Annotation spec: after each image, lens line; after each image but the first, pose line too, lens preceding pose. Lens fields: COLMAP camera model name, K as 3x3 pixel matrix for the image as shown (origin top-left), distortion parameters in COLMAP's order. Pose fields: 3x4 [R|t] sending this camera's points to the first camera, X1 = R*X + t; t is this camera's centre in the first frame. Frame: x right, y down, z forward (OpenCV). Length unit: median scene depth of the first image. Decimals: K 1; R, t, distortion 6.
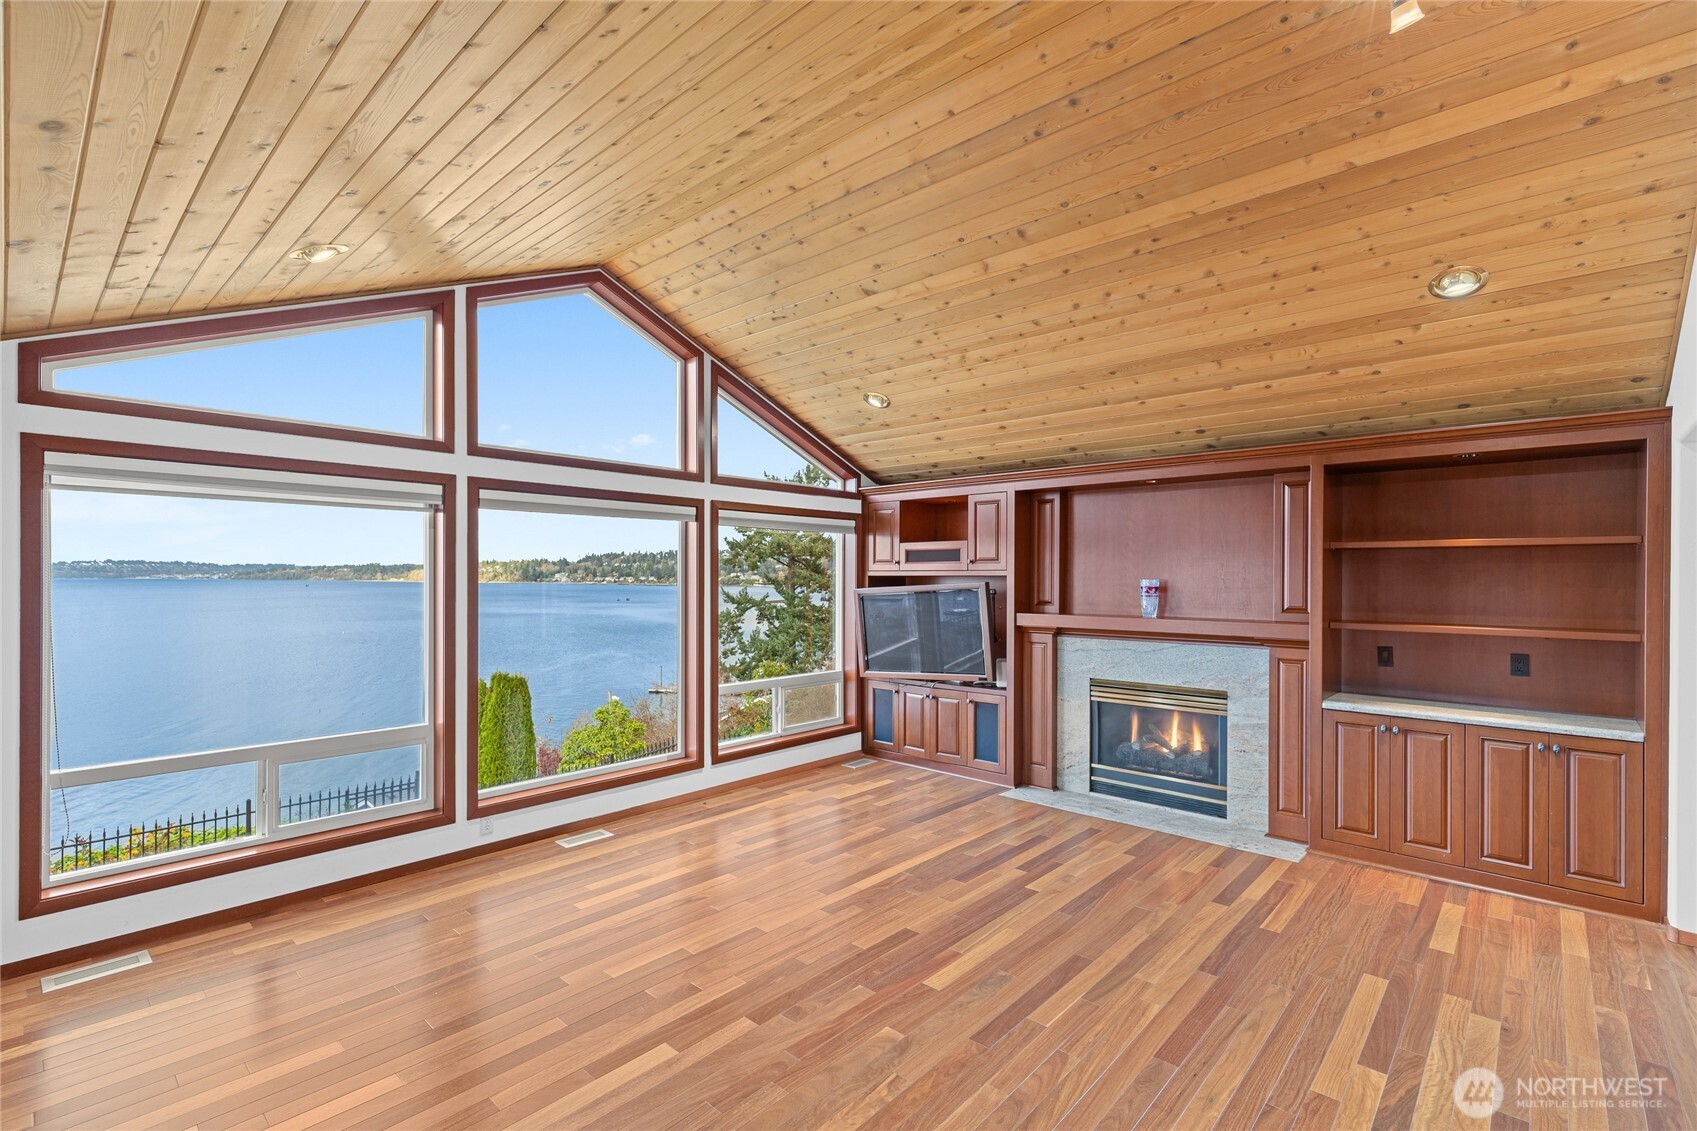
lens RADIAL K [[767.9, 0, 846.0], [0, 767.9, 578.2], [0, 0, 1]] dist [0.004607, -0.000361]
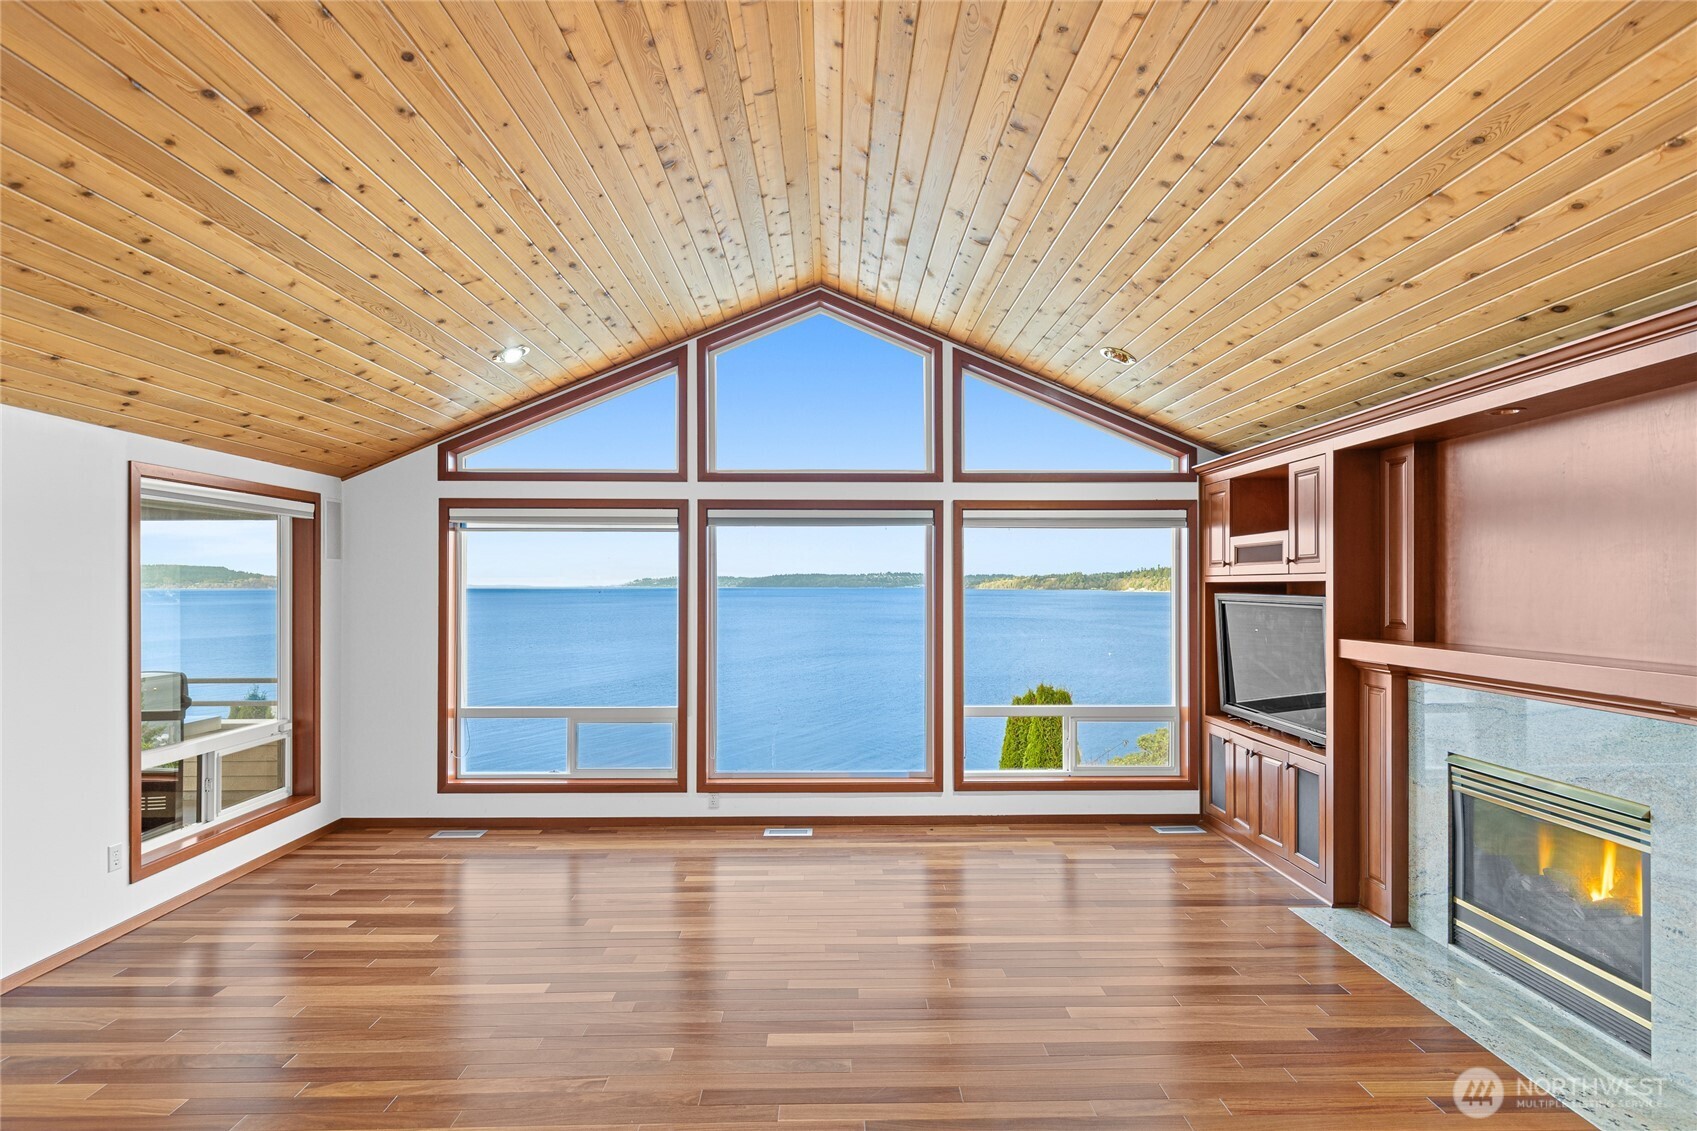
lens RADIAL K [[872.0, 0, 847.4], [0, 872.0, 582.2], [0, 0, 1]] dist [-0.001436, -0.001195]
pose [[0.685613, -0.005199, -0.727948, 0.493208], [0.000920, 0.999980, -0.006276, 0.001794], [0.727966, 0.003633, 0.685604, 0.197712]]
